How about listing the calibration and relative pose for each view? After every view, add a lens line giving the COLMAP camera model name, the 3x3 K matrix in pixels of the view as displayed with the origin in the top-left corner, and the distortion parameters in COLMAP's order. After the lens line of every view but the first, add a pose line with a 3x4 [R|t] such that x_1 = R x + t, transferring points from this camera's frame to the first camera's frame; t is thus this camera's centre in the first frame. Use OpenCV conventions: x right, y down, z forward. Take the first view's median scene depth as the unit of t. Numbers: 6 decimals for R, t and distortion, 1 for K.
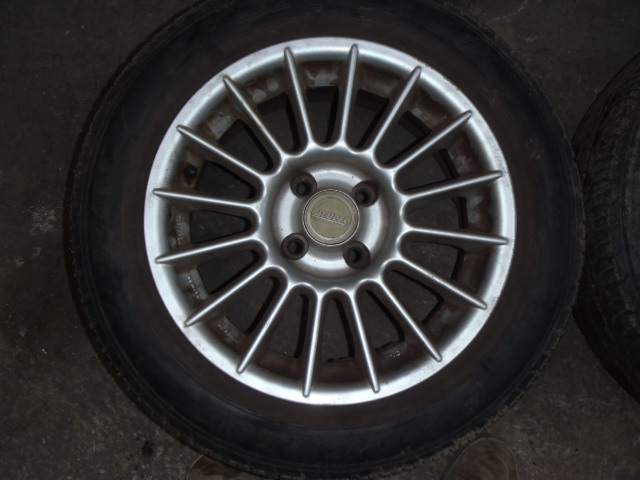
lens RADIAL K [[680.1, 0, 314.5], [0, 680.1, 240.3], [0, 0, 1]] dist [-0.049718, 0.000000]
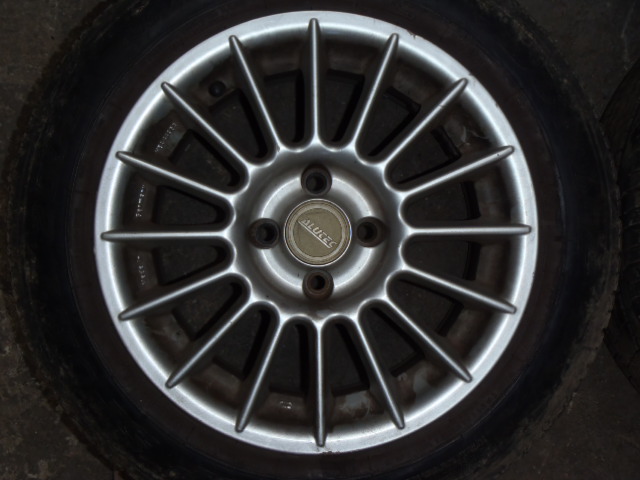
lens RADIAL K [[680.1, 0, 317.9], [0, 680.1, 245.4], [0, 0, 1]] dist [-0.049718, 0.000000]
pose [[0.987843, -0.154826, -0.013952, 0.034103], [0.155397, 0.981073, 0.115536, -0.115190], [-0.004200, -0.116300, 0.993205, 0.164083]]
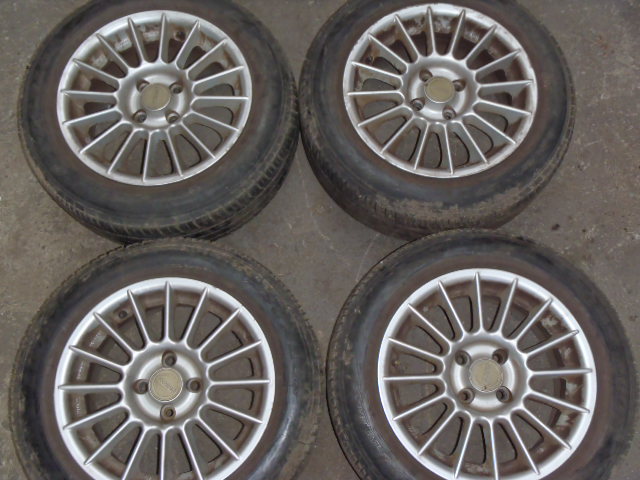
lens RADIAL K [[680.1, 0, 324.2], [0, 680.1, 242.5], [0, 0, 1]] dist [-0.049718, 0.000000]
pose [[0.984571, -0.171653, 0.033976, 0.415837], [0.174979, 0.964447, -0.198053, 0.027517], [0.001228, 0.200942, 0.979602, -0.716592]]
